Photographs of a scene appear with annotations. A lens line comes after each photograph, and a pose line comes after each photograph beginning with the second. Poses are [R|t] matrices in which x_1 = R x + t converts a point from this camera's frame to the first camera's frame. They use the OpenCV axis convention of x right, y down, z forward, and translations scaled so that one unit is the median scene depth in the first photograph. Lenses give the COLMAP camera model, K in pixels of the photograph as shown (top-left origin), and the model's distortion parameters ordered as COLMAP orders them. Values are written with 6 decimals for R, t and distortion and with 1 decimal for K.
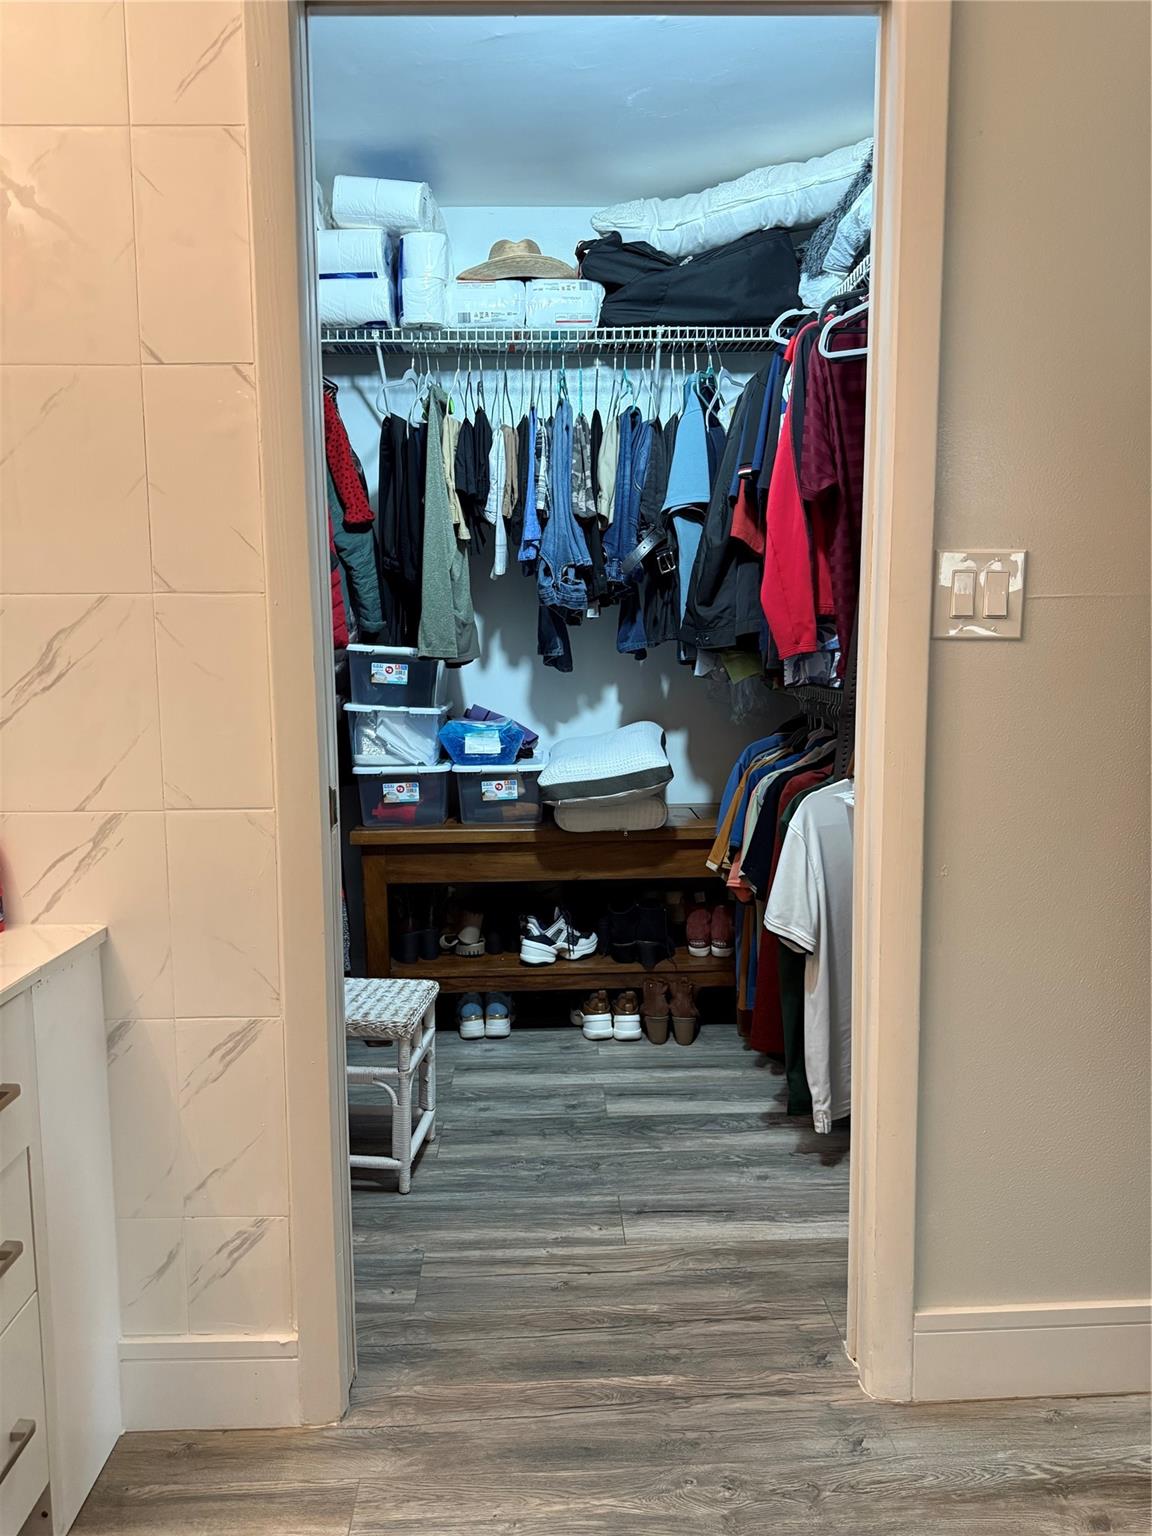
lens RADIAL K [[1108.0, 0, 573.1], [0, 1108.0, 785.9], [0, 0, 1]] dist [0.149696, -0.359717]
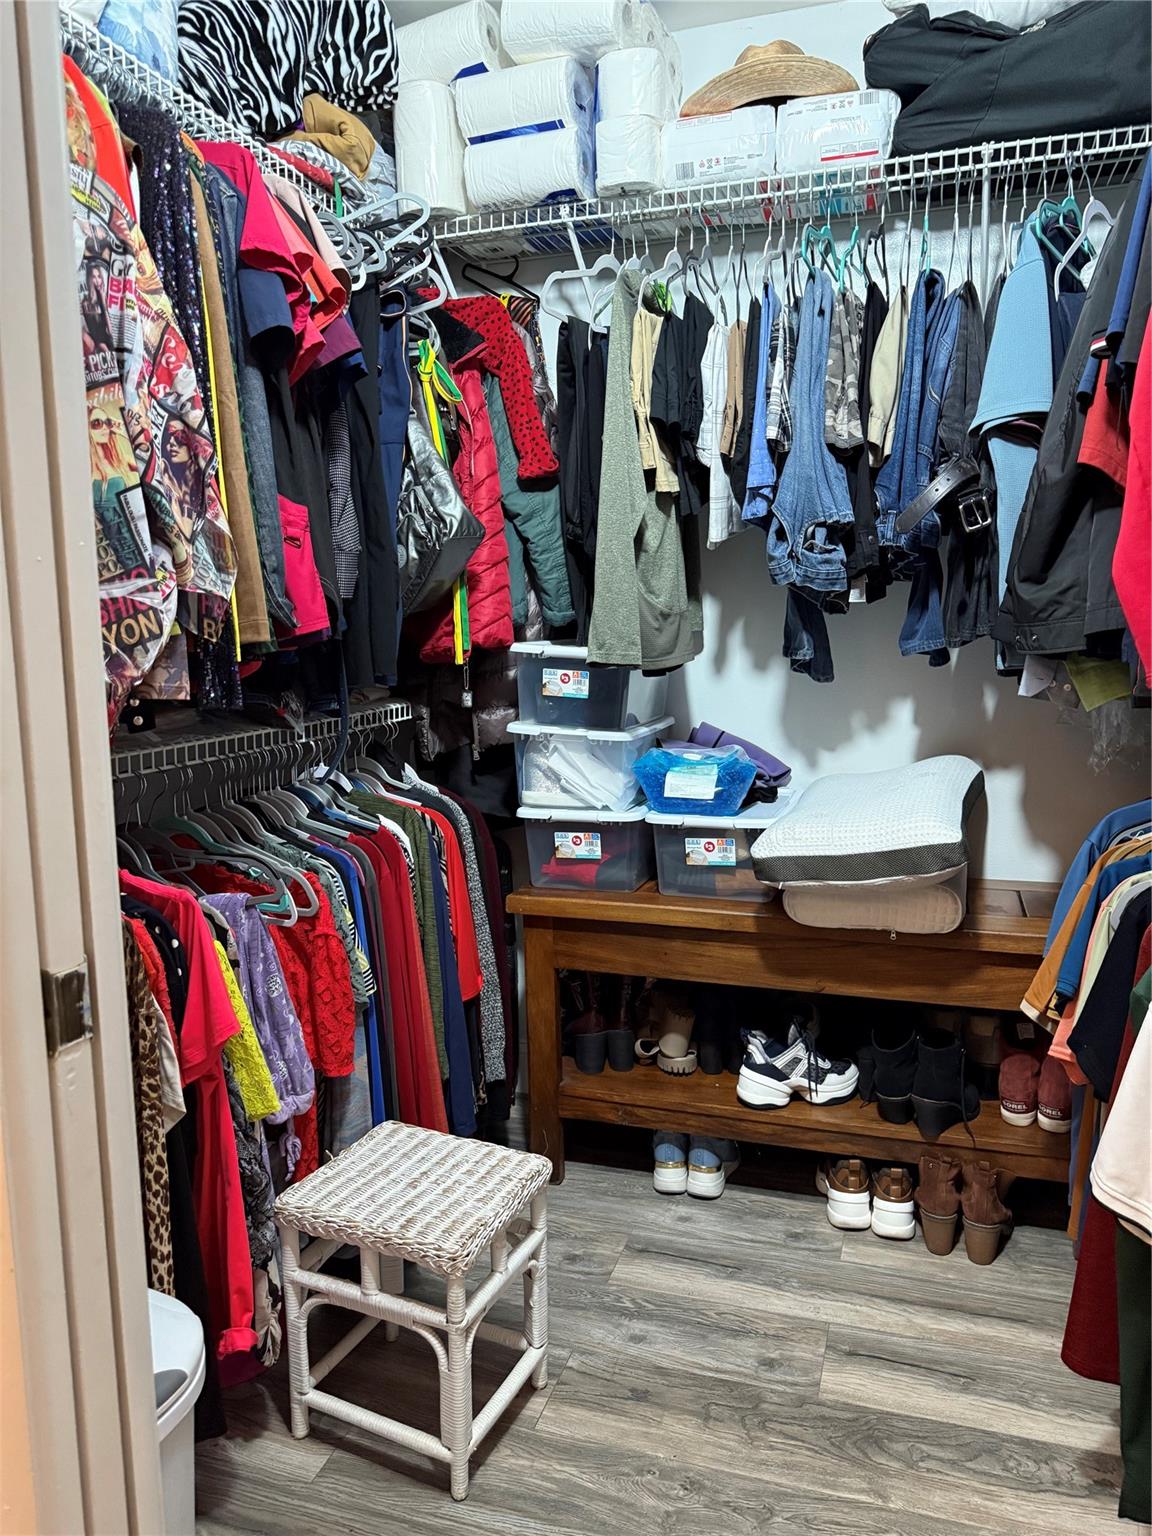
lens RADIAL K [[1095.2, 0, 578.1], [0, 1095.2, 776.0], [0, 0, 1]] dist [0.059418, -0.100242]
pose [[0.938516, 0.046560, -0.342082, 0.090230], [-0.040202, 0.998862, 0.025657, -0.059384], [0.342887, -0.010327, 0.939320, 0.334917]]
